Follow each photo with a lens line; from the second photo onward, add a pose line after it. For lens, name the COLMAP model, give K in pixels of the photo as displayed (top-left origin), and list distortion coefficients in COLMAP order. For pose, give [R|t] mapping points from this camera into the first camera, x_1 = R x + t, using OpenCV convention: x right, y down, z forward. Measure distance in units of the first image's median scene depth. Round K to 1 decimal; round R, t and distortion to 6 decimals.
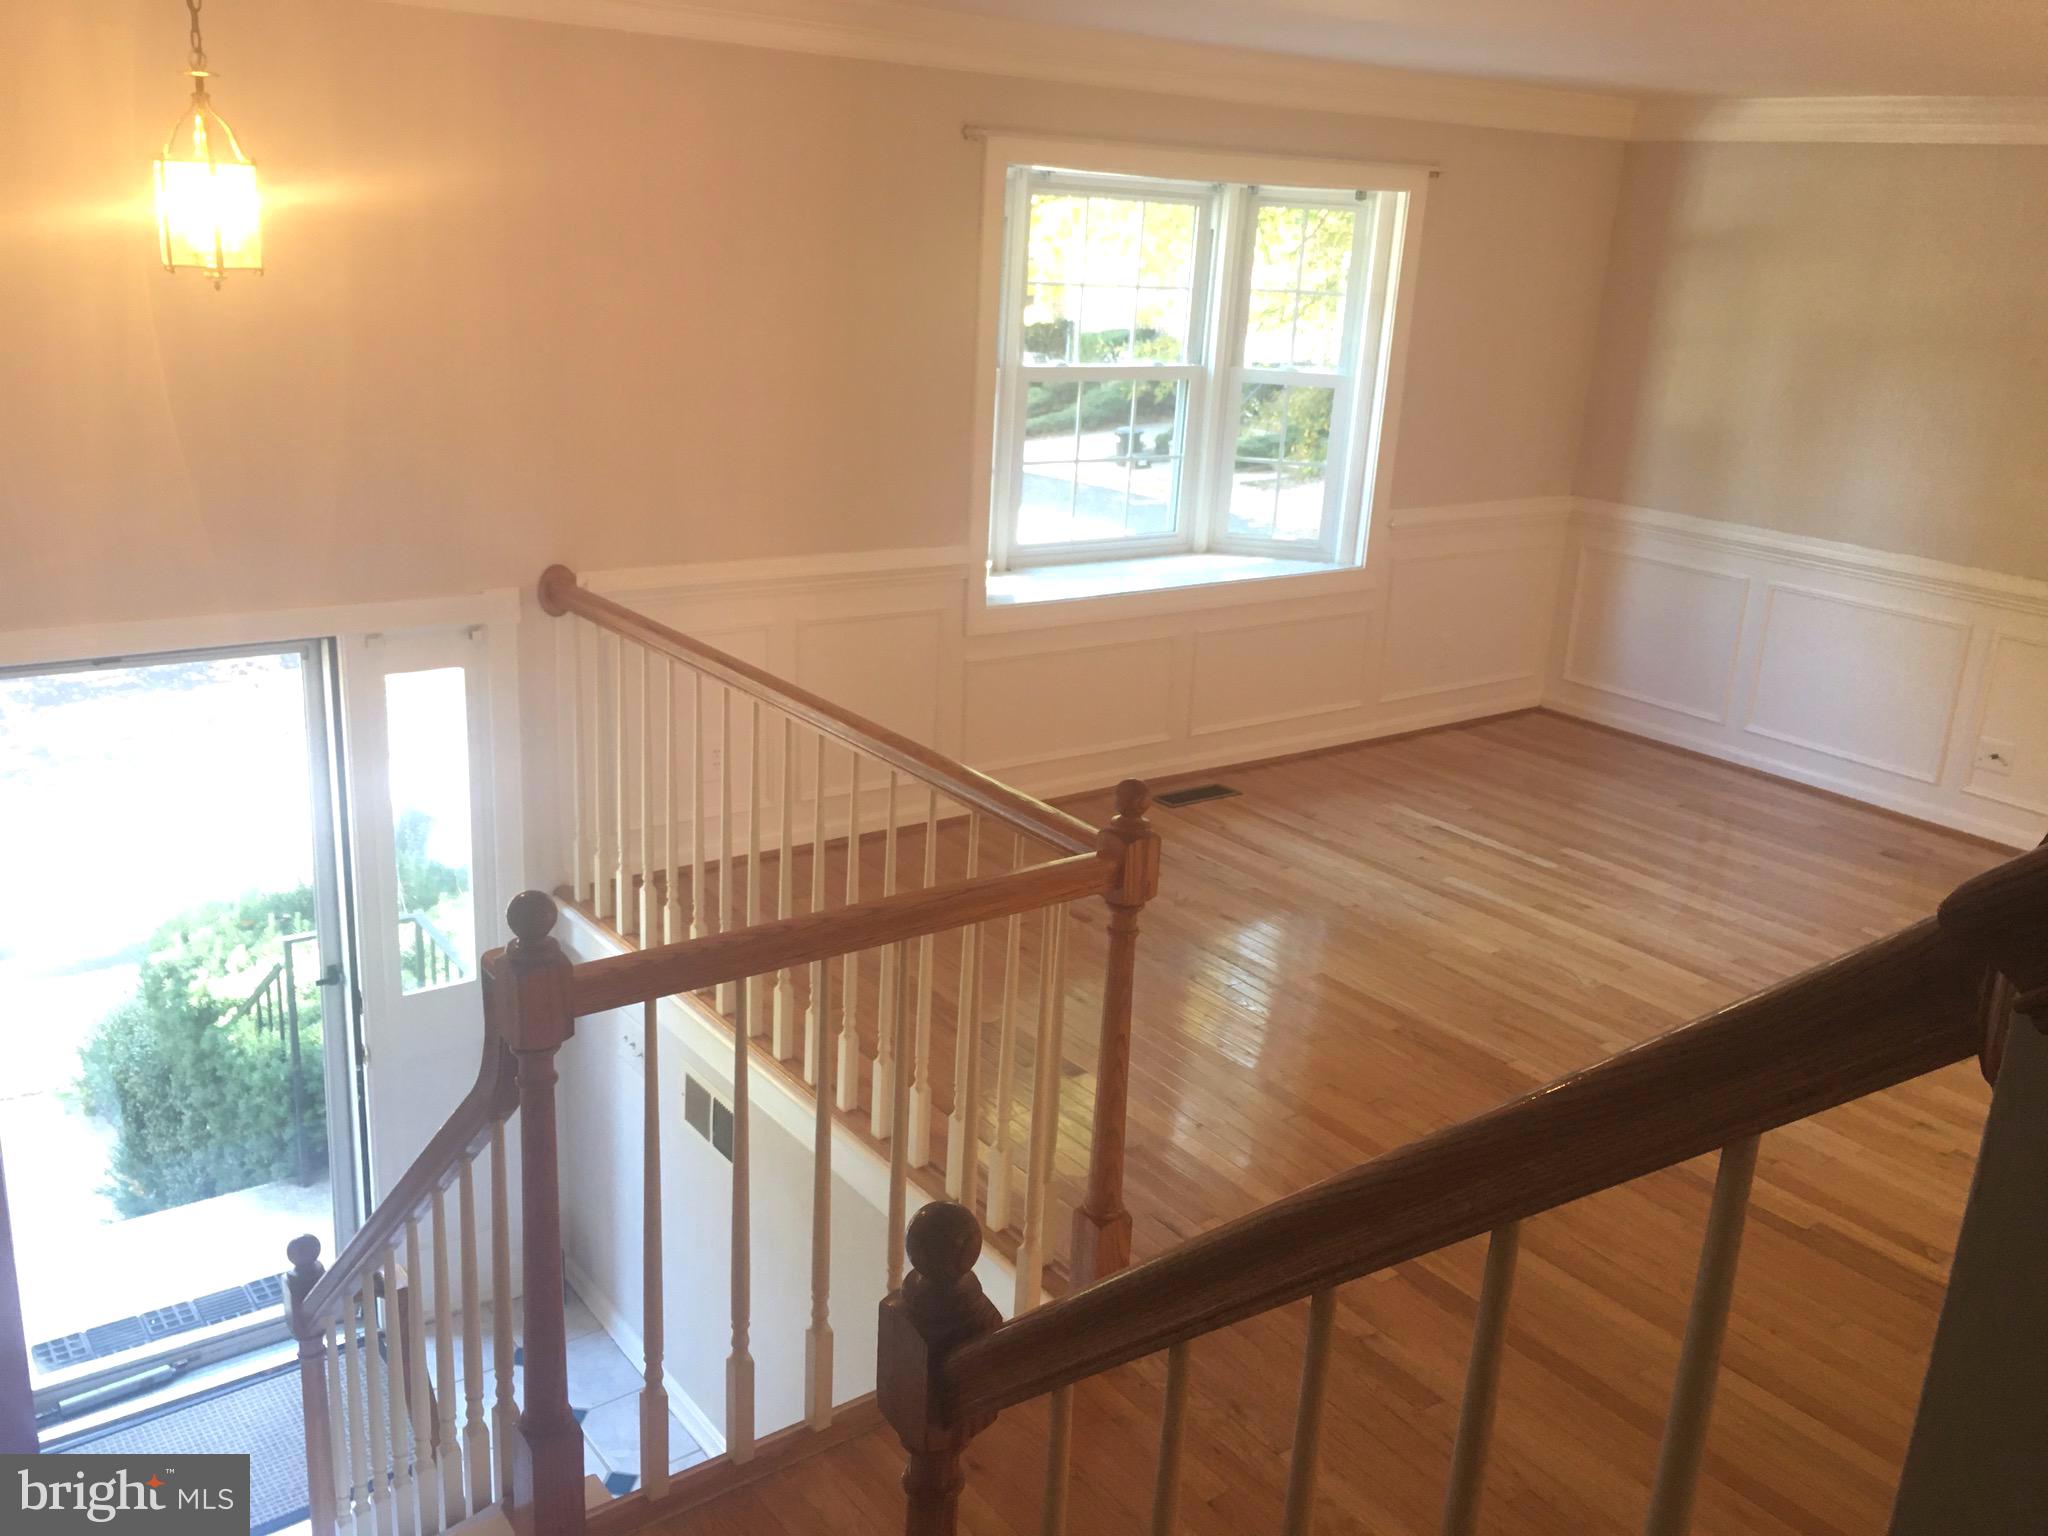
lens RADIAL K [[1741.9, 0, 1015.6], [0, 1741.9, 769.9], [0, 0, 1]] dist [0.073319, -0.097740]
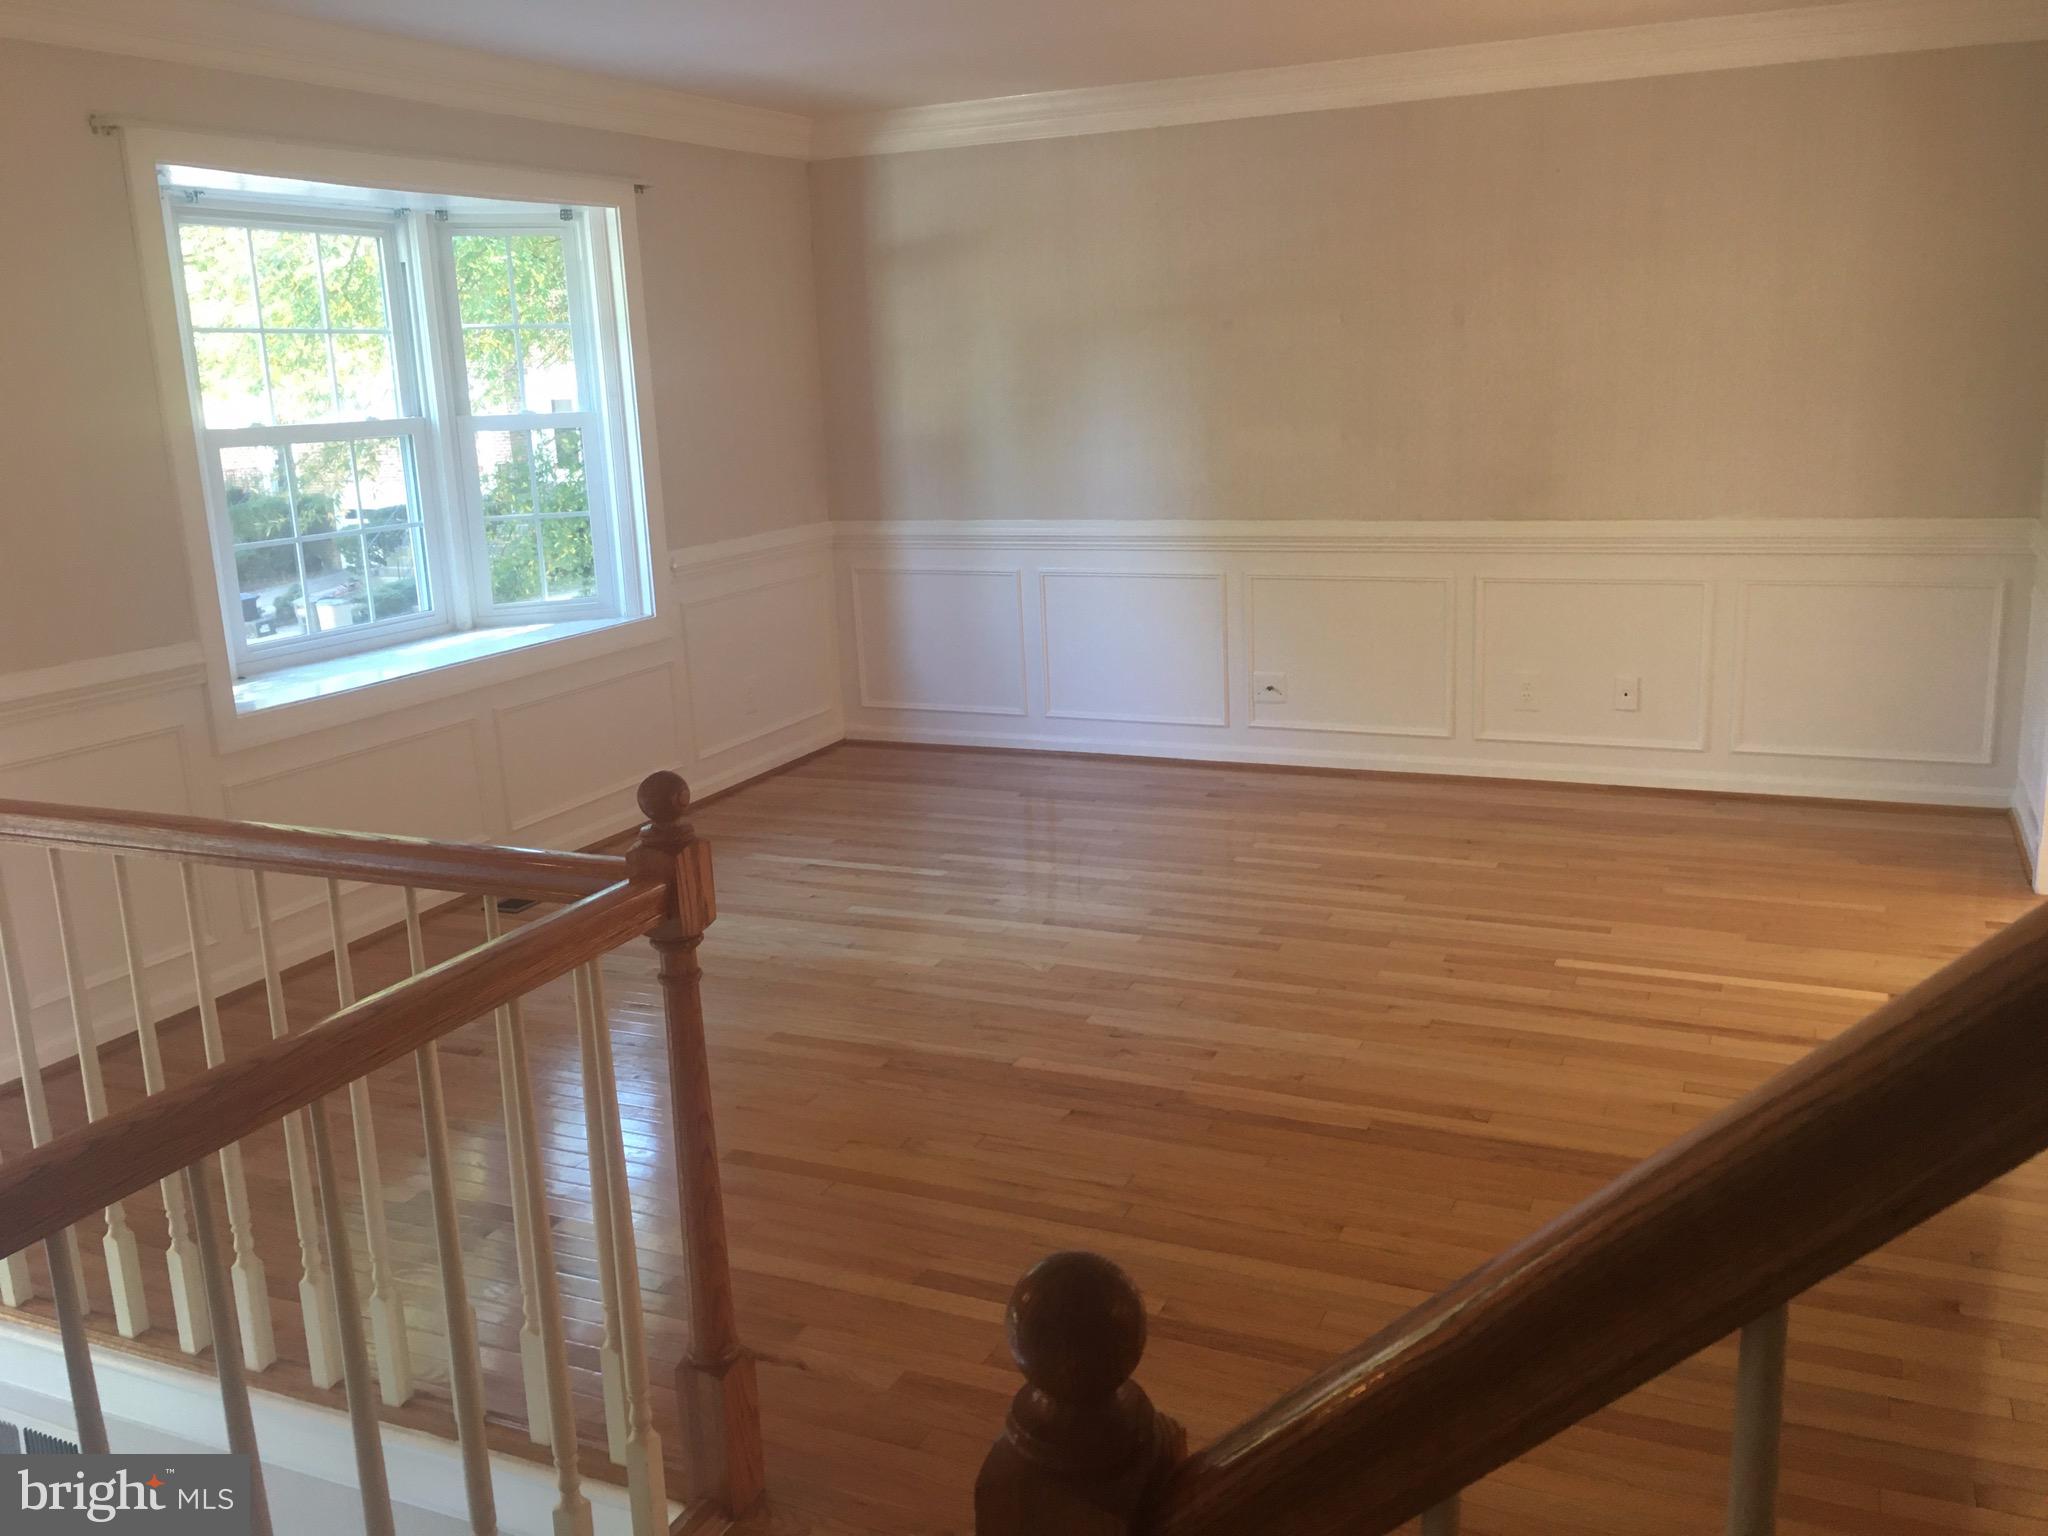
lens RADIAL K [[1741.9, 0, 1022.9], [0, 1741.9, 760.9], [0, 0, 1]] dist [0.073319, -0.097740]
pose [[0.872714, -0.194799, 0.447686, -0.065651], [0.228980, 0.973161, -0.022927, 0.026781], [-0.431205, 0.122520, 0.893897, 0.124828]]
